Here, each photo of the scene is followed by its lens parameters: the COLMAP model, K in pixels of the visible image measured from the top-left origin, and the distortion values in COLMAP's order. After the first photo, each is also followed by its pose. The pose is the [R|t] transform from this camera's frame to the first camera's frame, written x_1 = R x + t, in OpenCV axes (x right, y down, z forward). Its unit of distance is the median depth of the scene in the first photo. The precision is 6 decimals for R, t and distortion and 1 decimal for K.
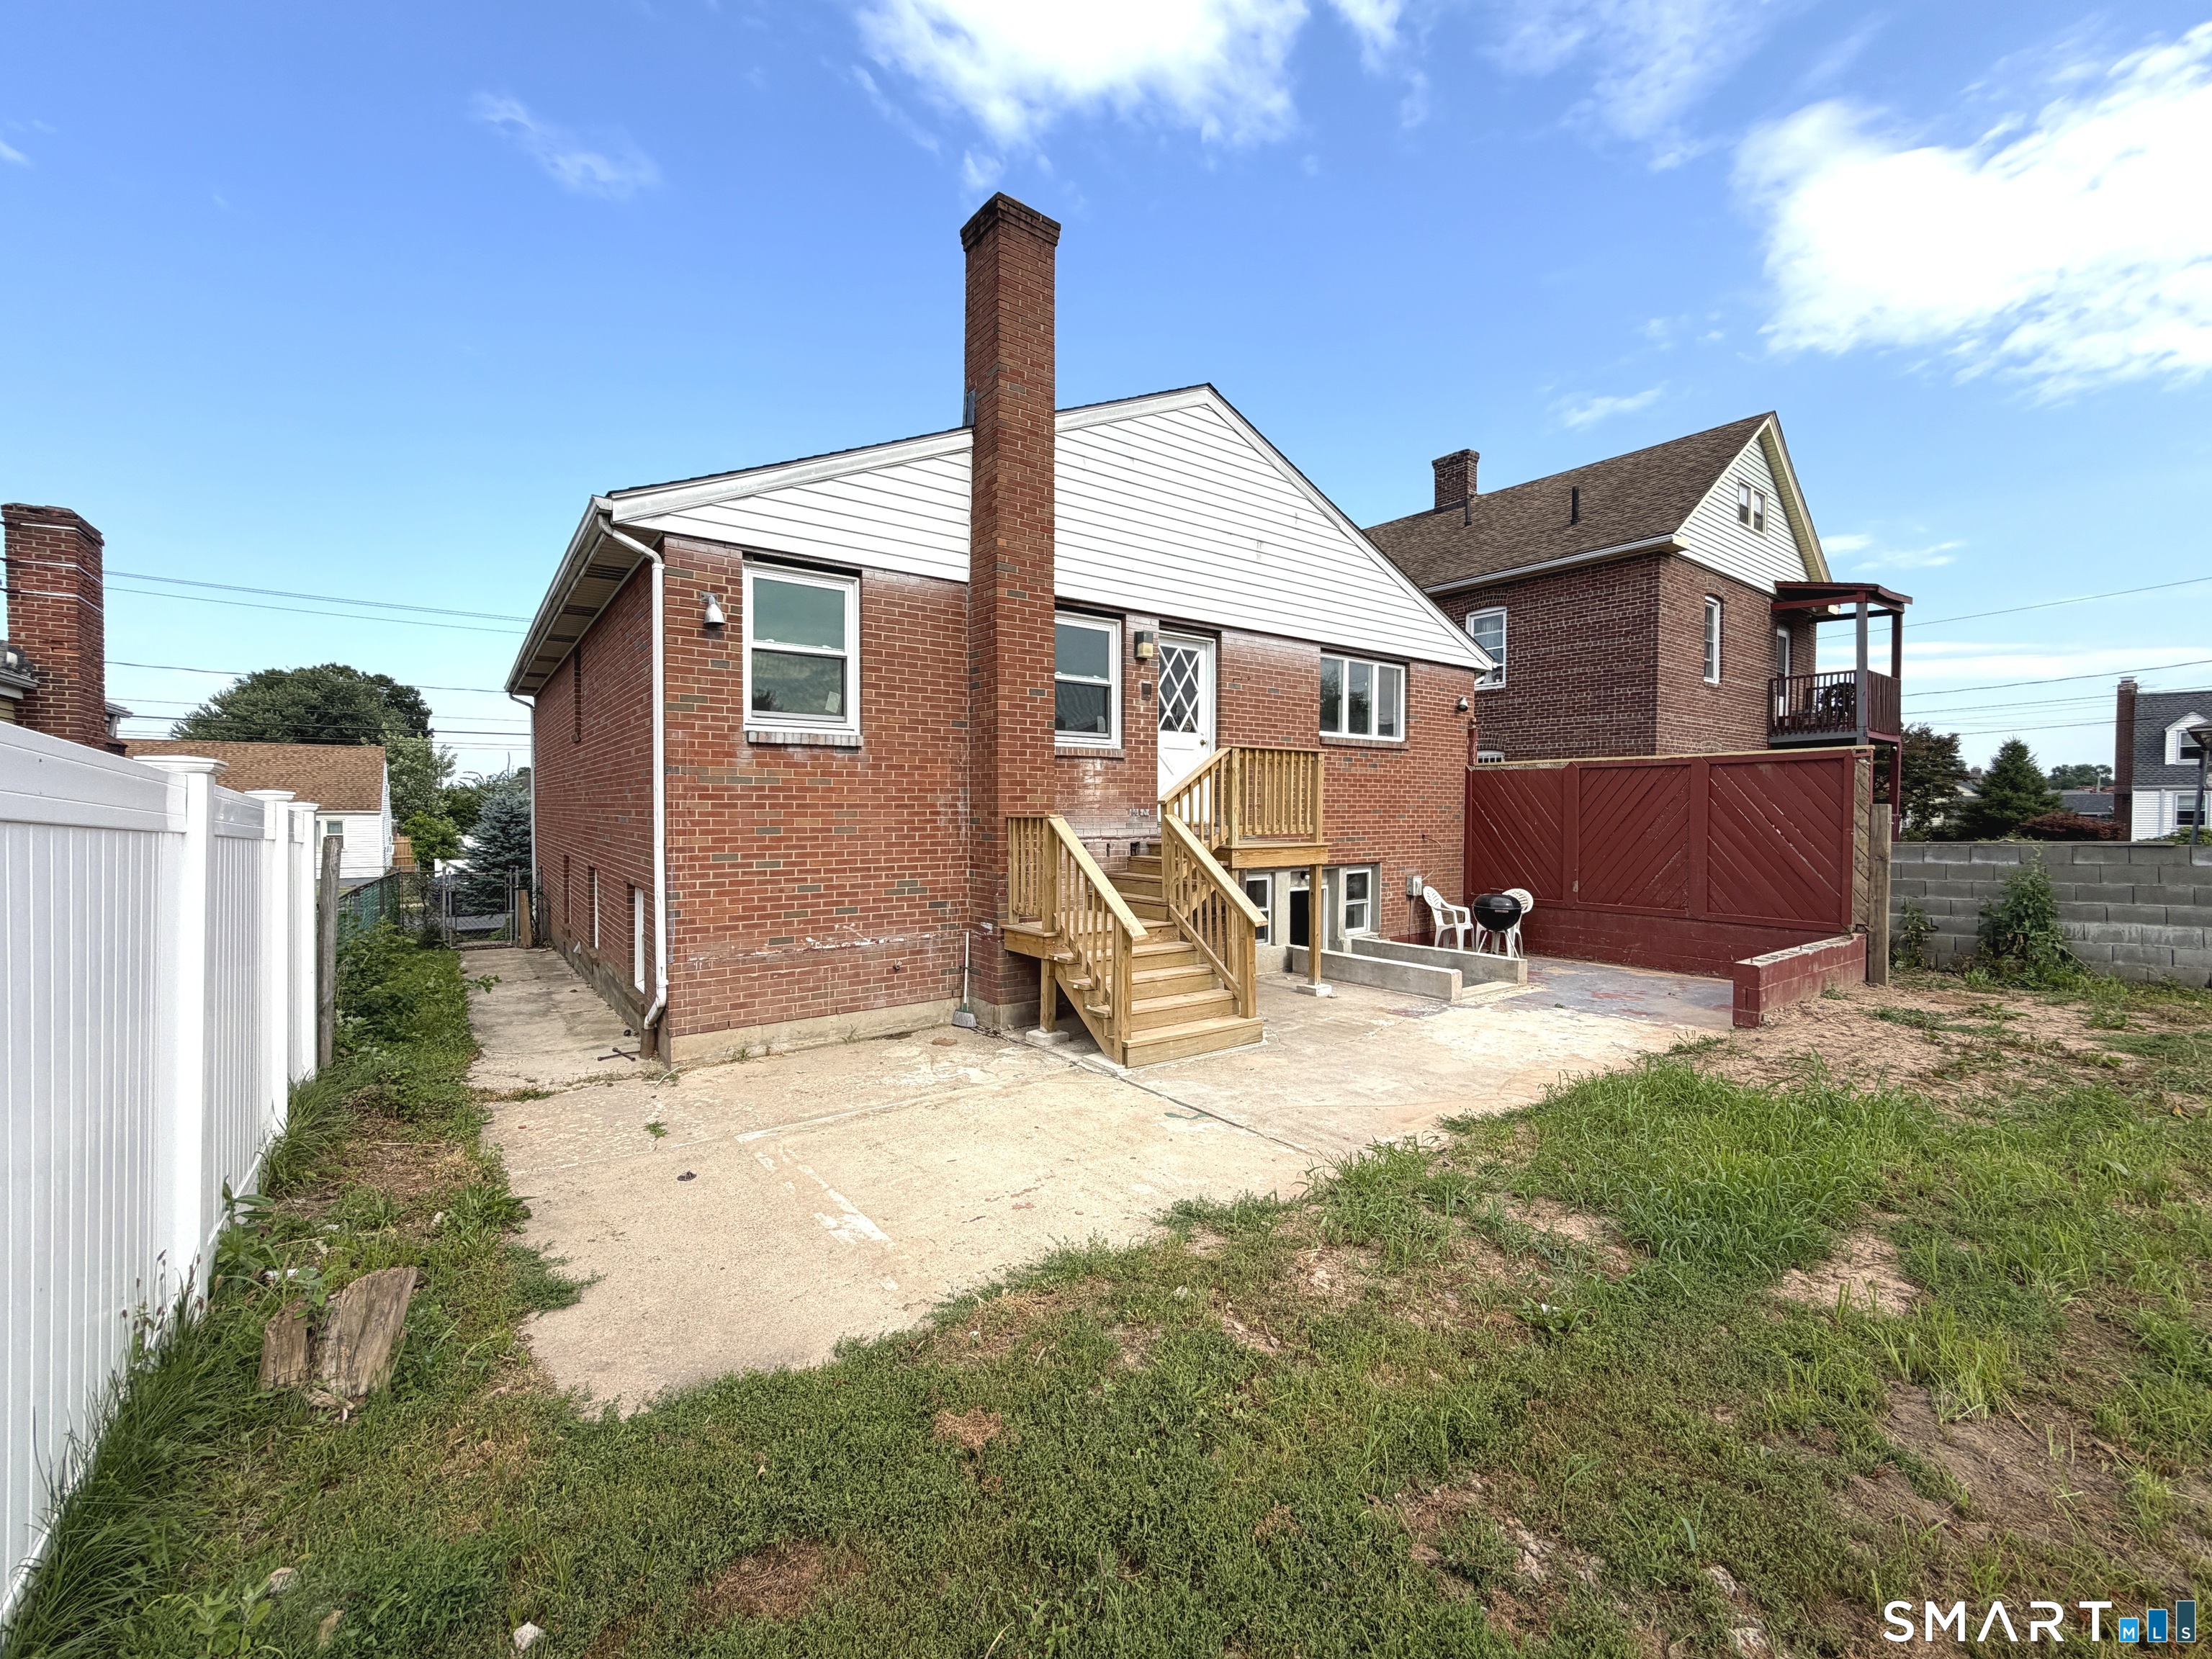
lens RADIAL K [[882.0, 0, 1083.0], [0, 882.0, 826.8], [0, 0, 1]] dist [-0.002542, 0.000515]
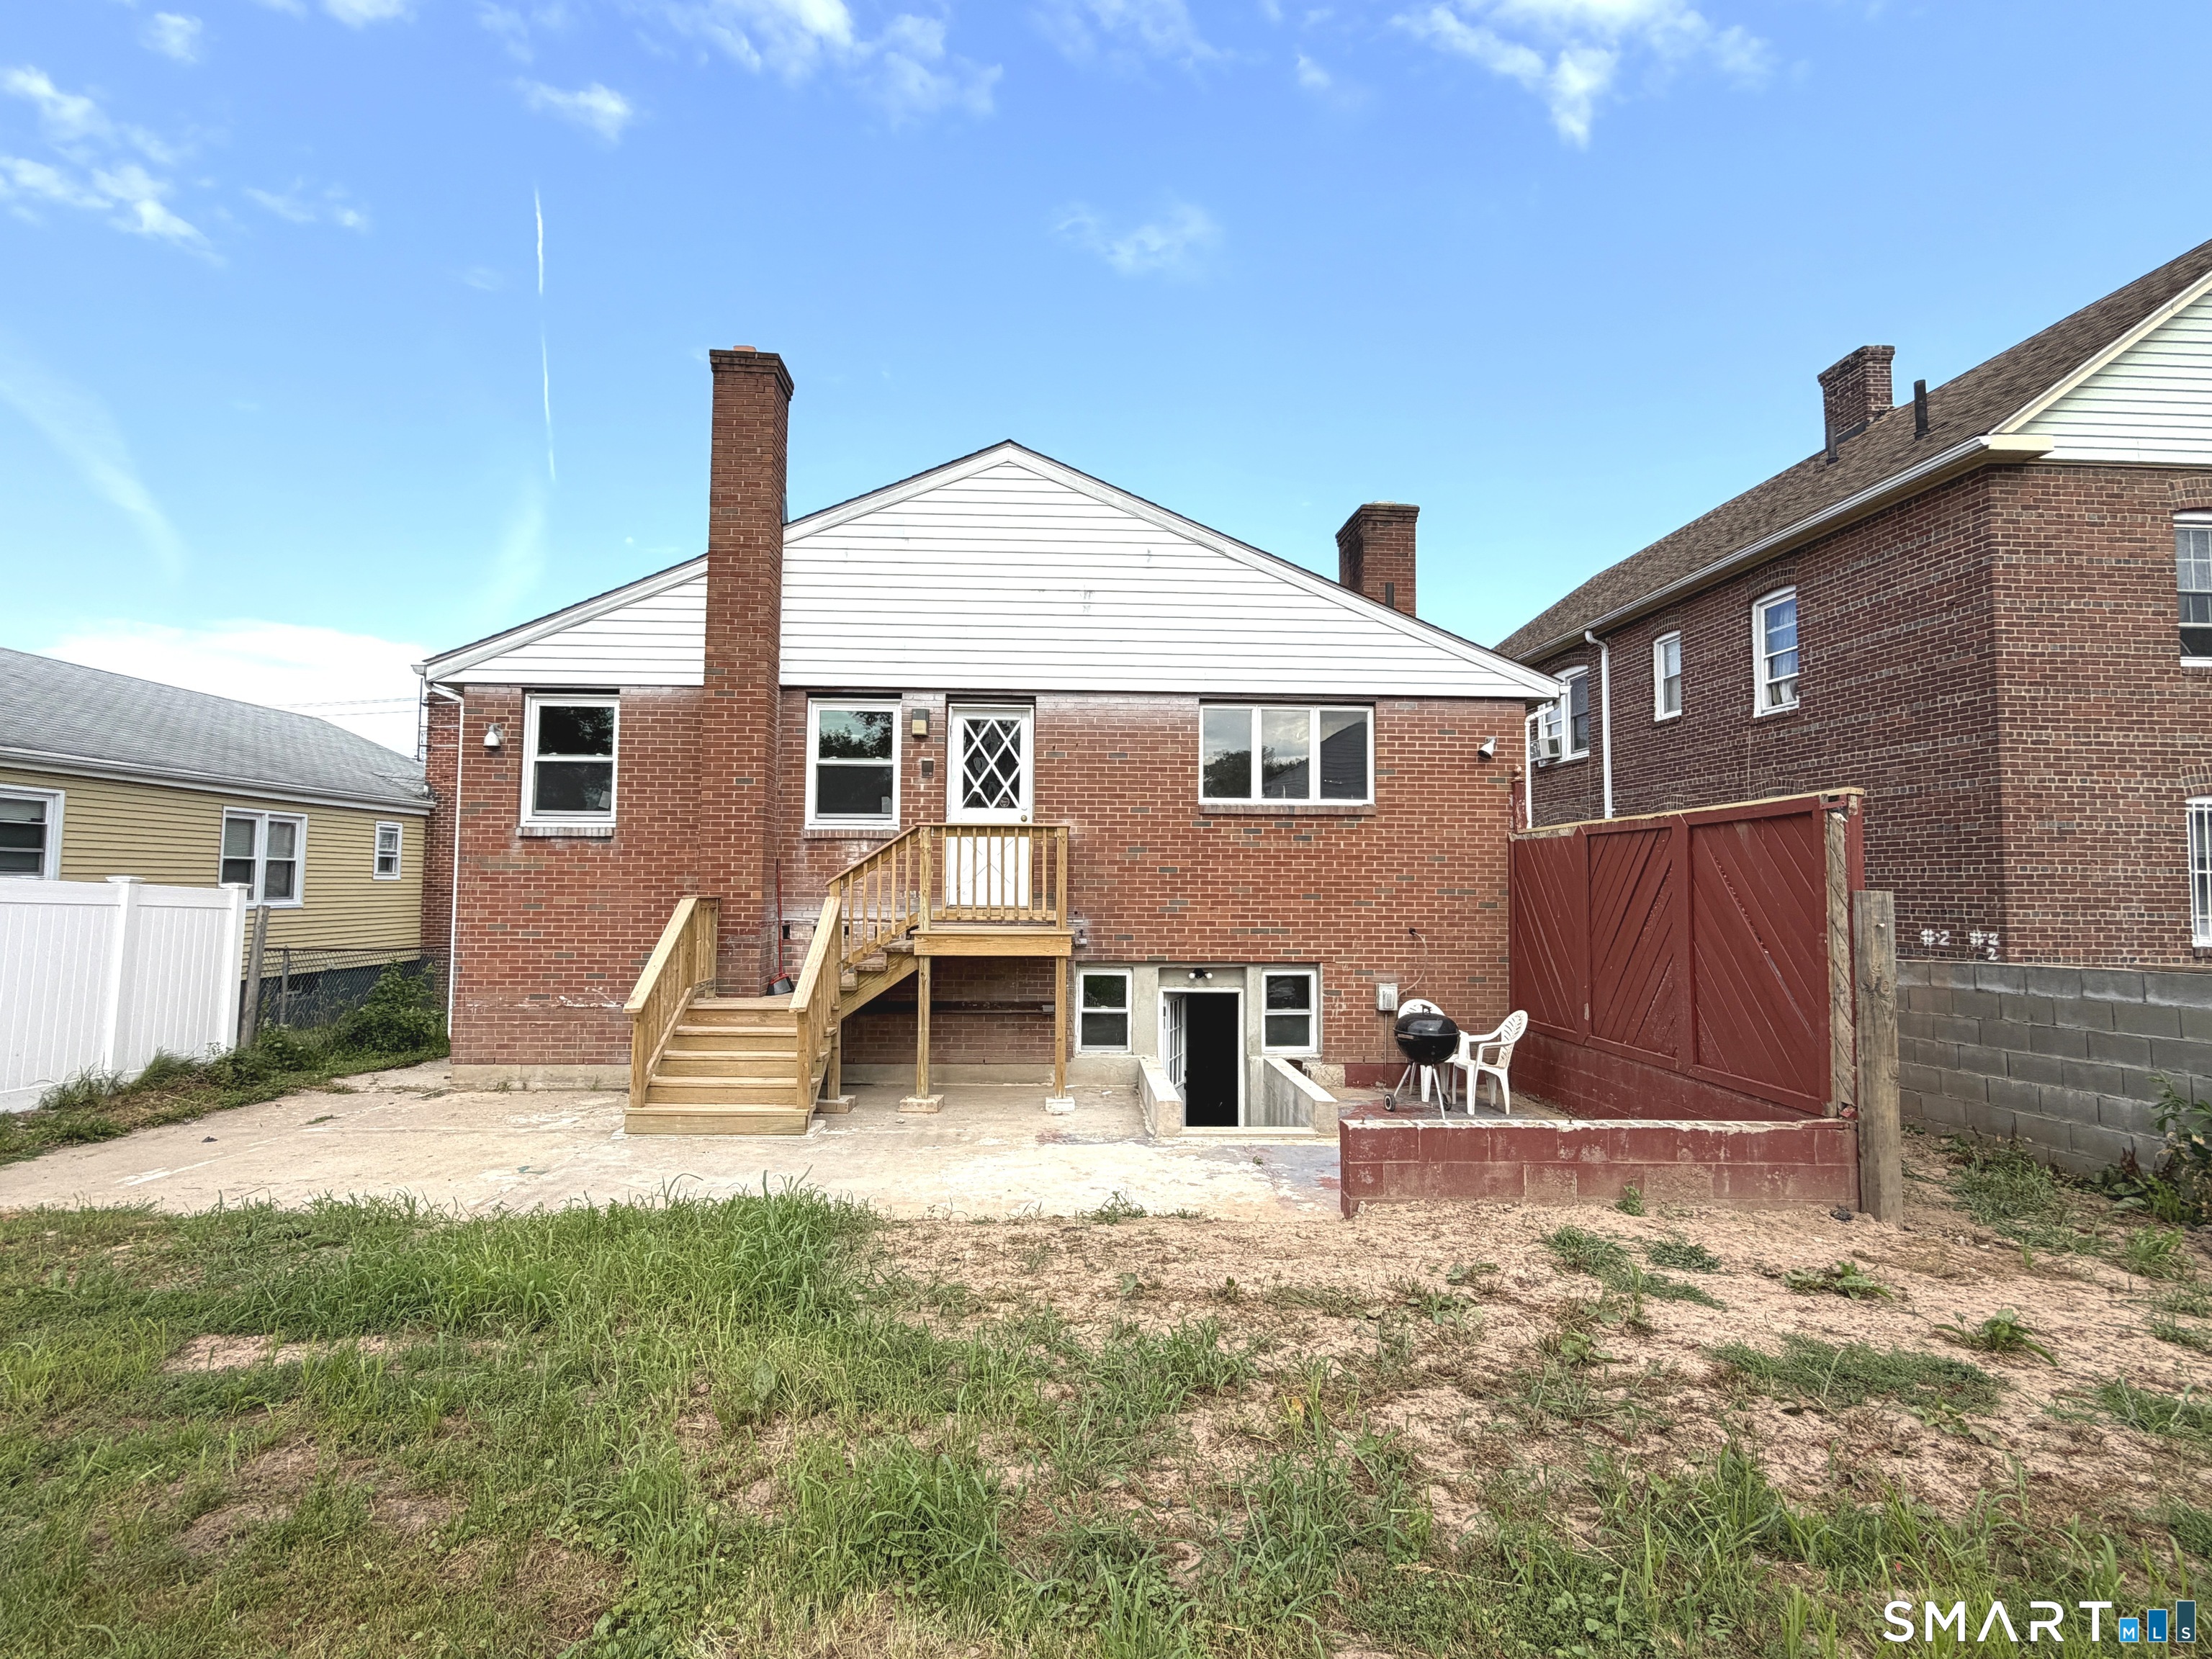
lens RADIAL K [[1038.8, 0, 1140.6], [0, 1038.8, 827.7], [0, 0, 1]] dist [-0.003469, 0.001156]
pose [[0.835097, -0.027279, -0.549425, 0.876269], [-0.017016, 0.997011, -0.075365, -0.007865], [0.549839, 0.072286, 0.832137, 0.185009]]
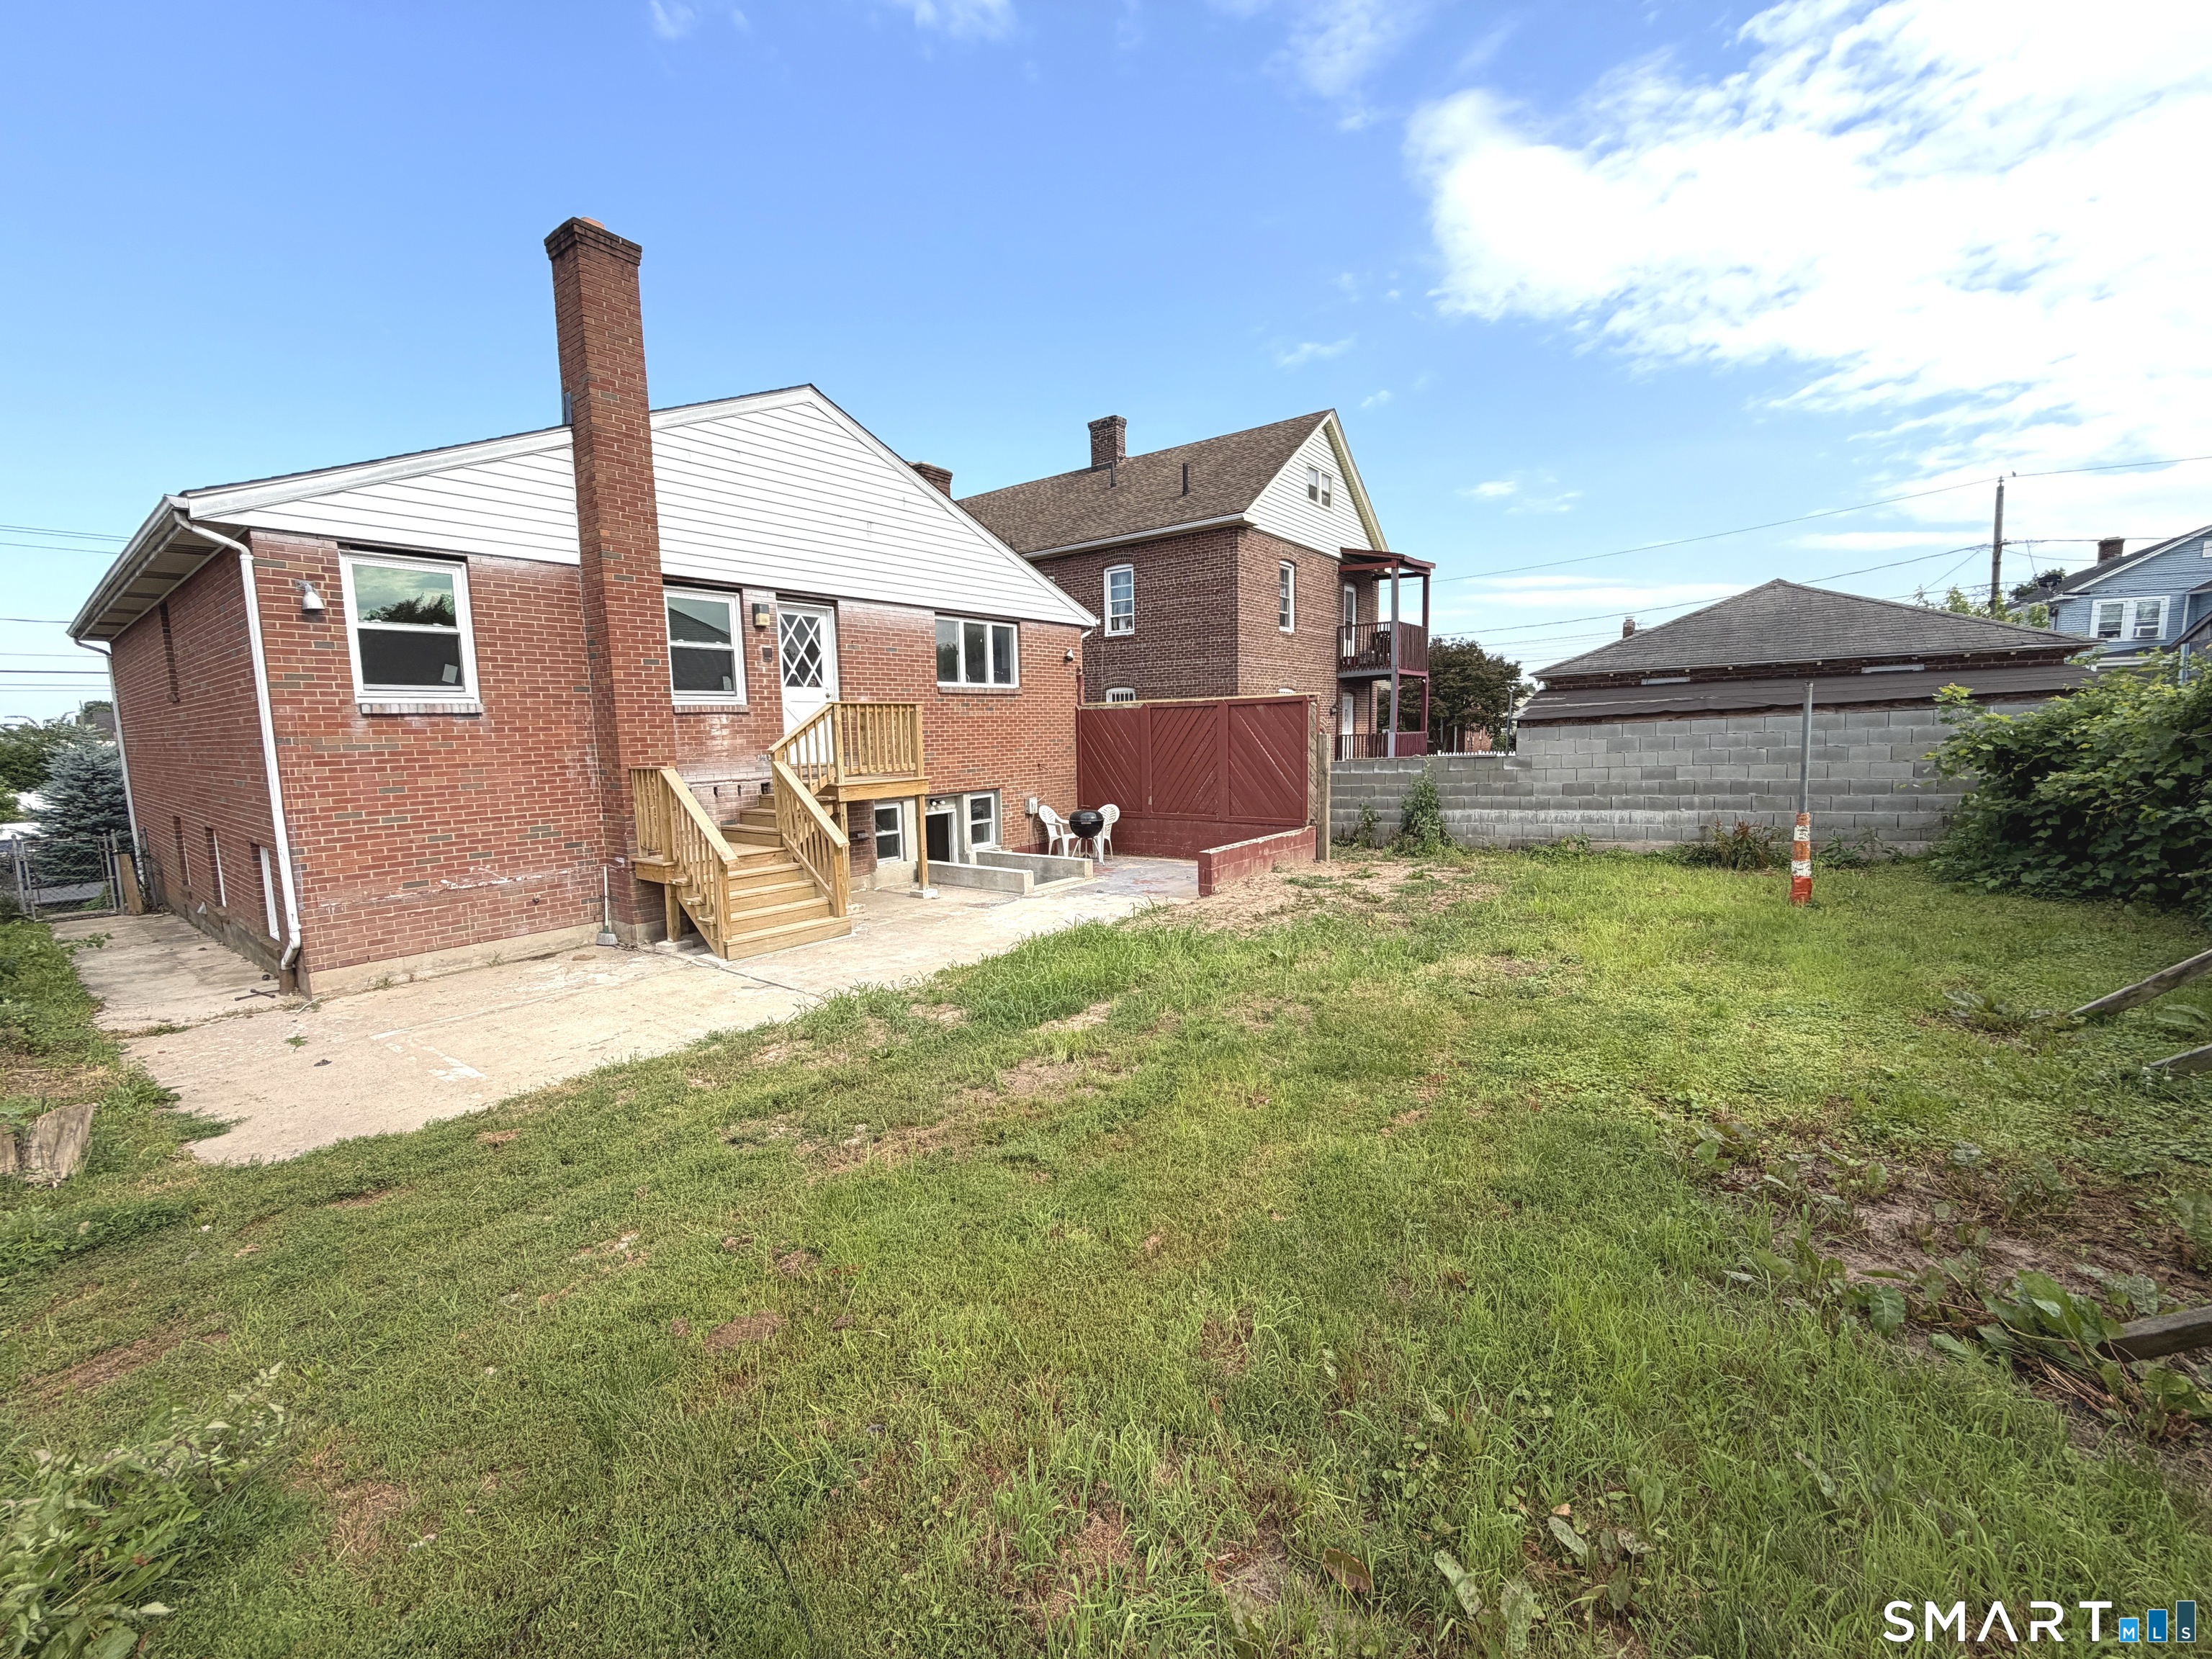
lens RADIAL K [[882.0, 0, 1092.6], [0, 882.0, 828.4], [0, 0, 1]] dist [-0.002542, 0.000515]
pose [[0.961102, -0.055007, 0.270660, 0.156128], [0.030250, 0.995036, 0.094807, -0.020470], [-0.274531, -0.082932, 0.957995, -0.267006]]
